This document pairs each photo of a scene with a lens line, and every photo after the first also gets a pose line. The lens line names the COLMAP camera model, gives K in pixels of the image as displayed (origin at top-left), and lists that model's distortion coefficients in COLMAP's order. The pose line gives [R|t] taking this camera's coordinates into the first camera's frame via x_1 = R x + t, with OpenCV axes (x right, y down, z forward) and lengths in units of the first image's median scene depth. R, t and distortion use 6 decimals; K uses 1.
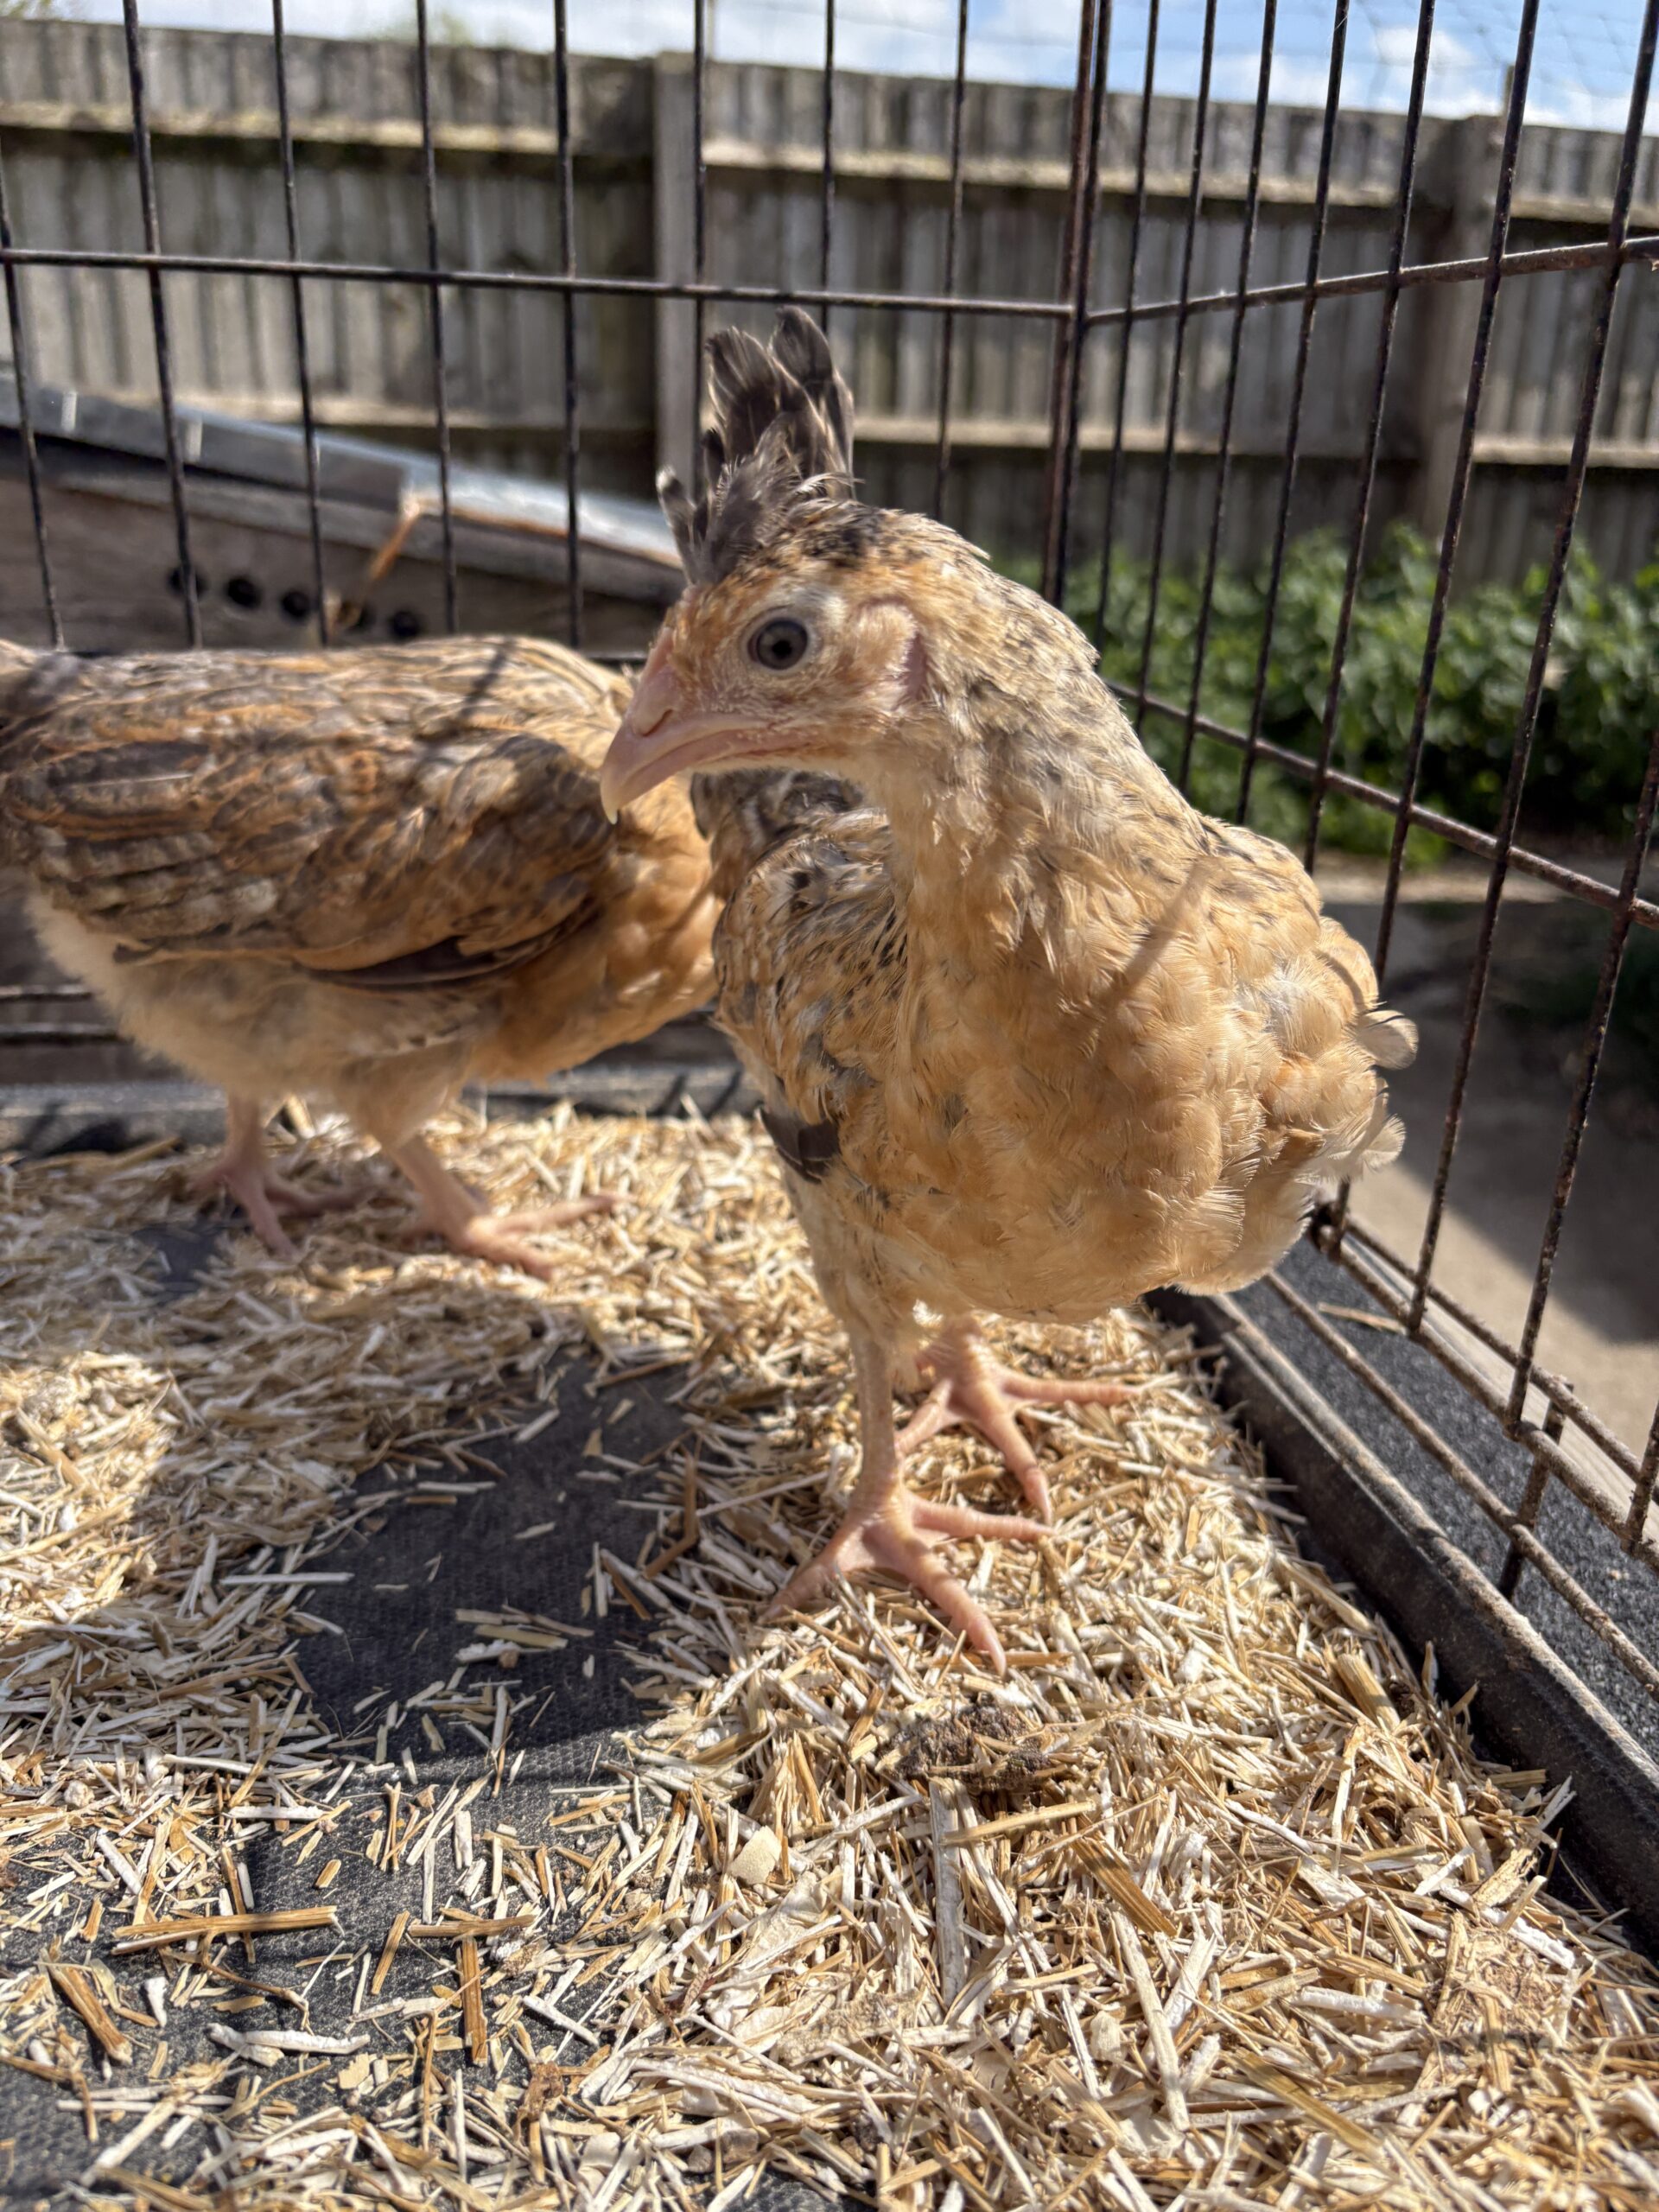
lens RADIAL K [[1726.1, 0, 824.4], [0, 1726.1, 1106.5], [0, 0, 1]] dist [0.016479, -0.029453]
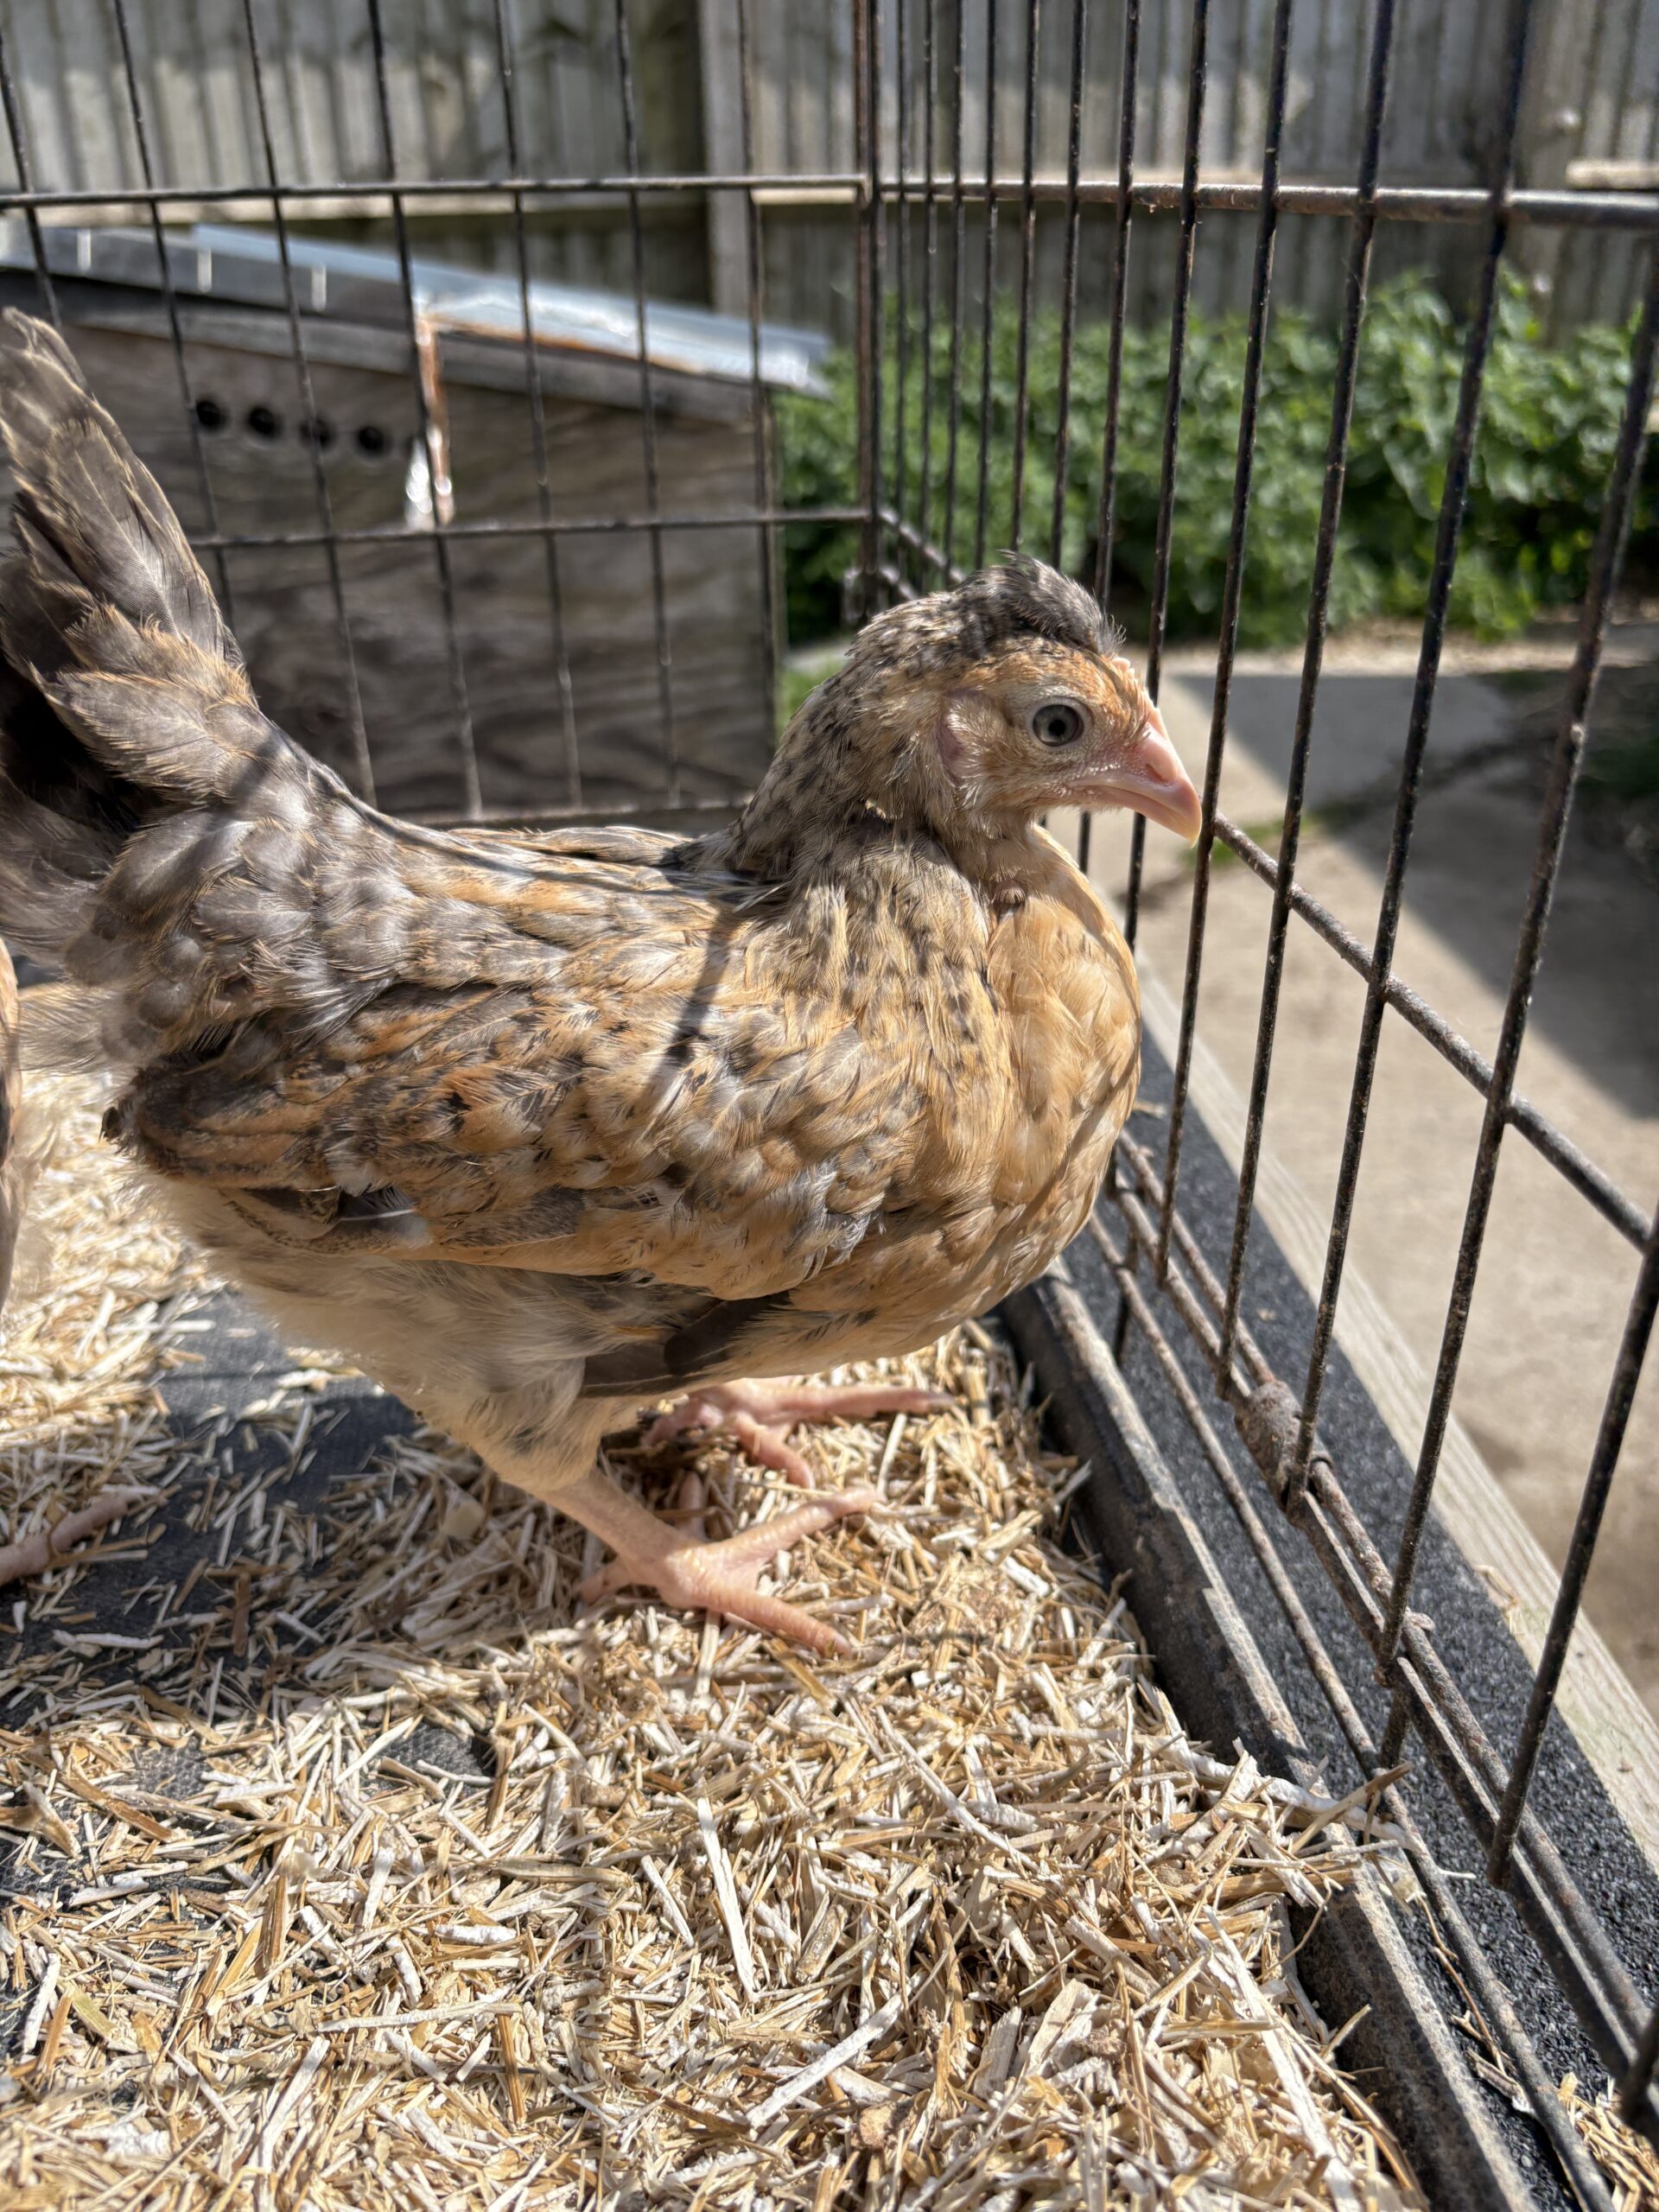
lens RADIAL K [[1726.1, 0, 796.8], [0, 1726.1, 1100.9], [0, 0, 1]] dist [0.016479, -0.029453]
pose [[0.996564, -0.019942, -0.080392, 0.315509], [0.029203, 0.992852, 0.115726, -0.030288], [0.077509, -0.117676, 0.990023, -0.244156]]
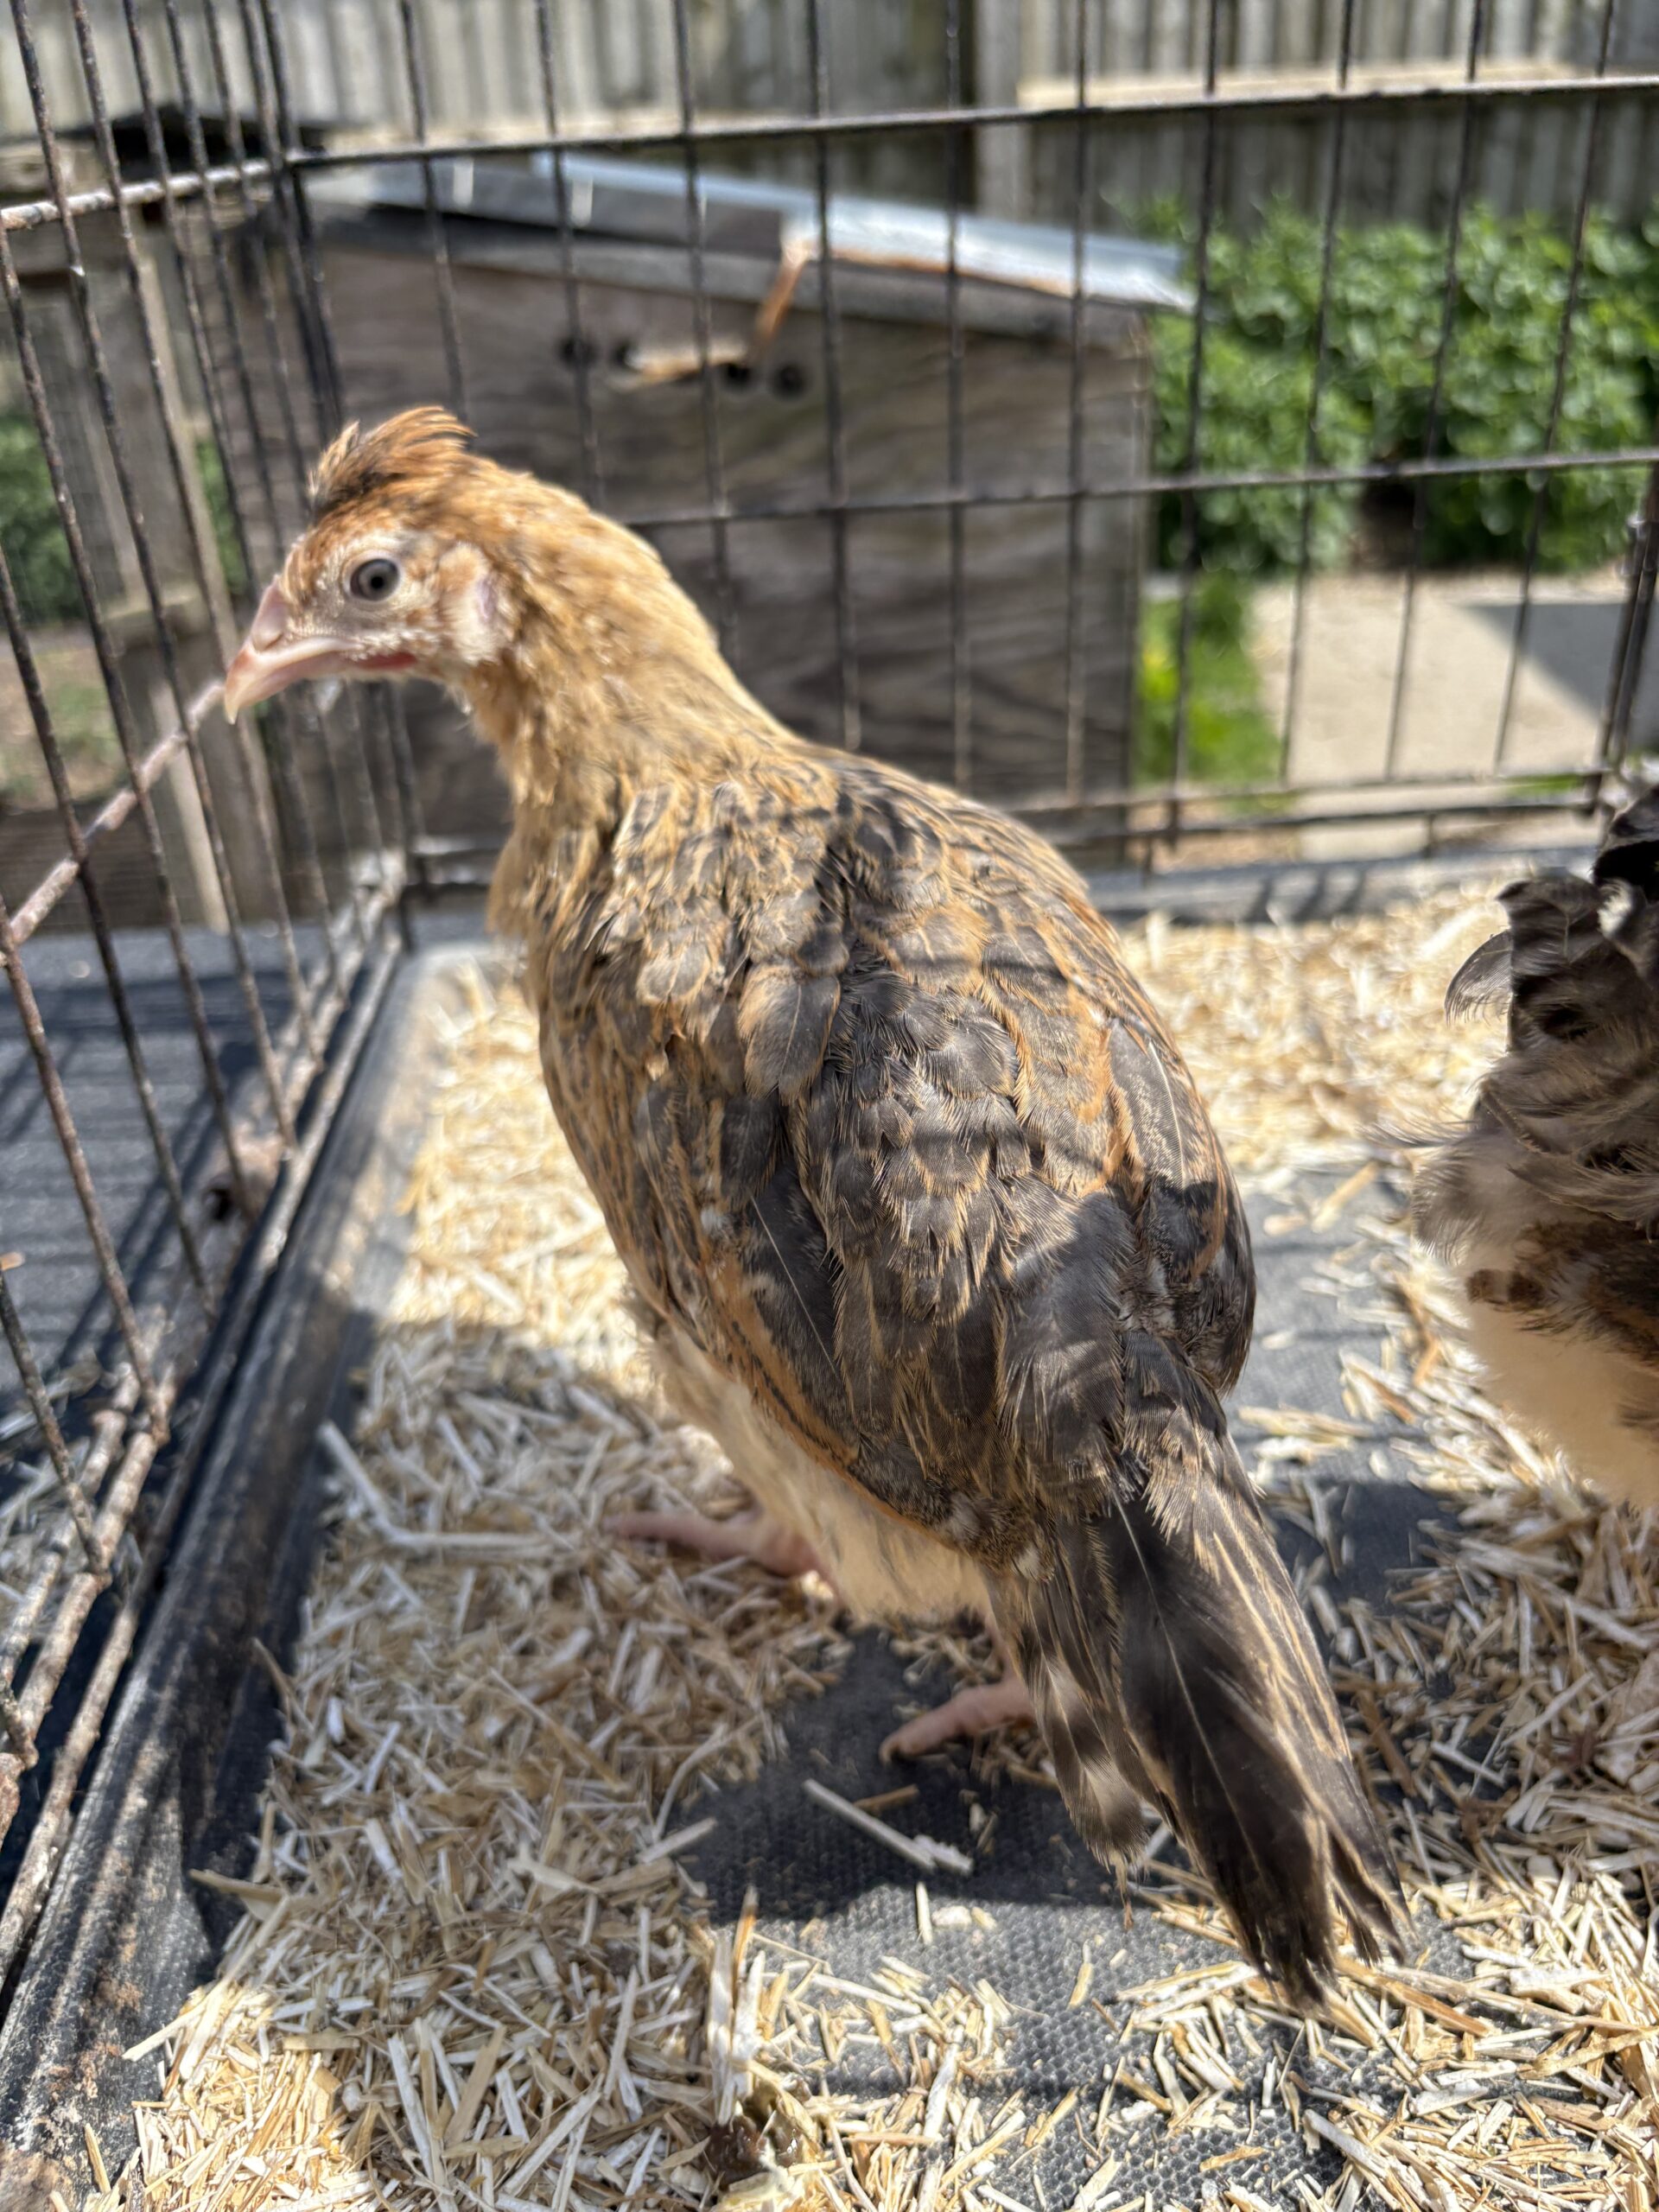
lens RADIAL K [[1726.1, 0, 820.2], [0, 1726.1, 1103.4], [0, 0, 1]] dist [0.016479, -0.029453]
pose [[0.985781, -0.004426, -0.167976, -0.346352], [0.030561, 0.987703, 0.153326, -0.112273], [0.165232, -0.156280, 0.973794, -0.159295]]
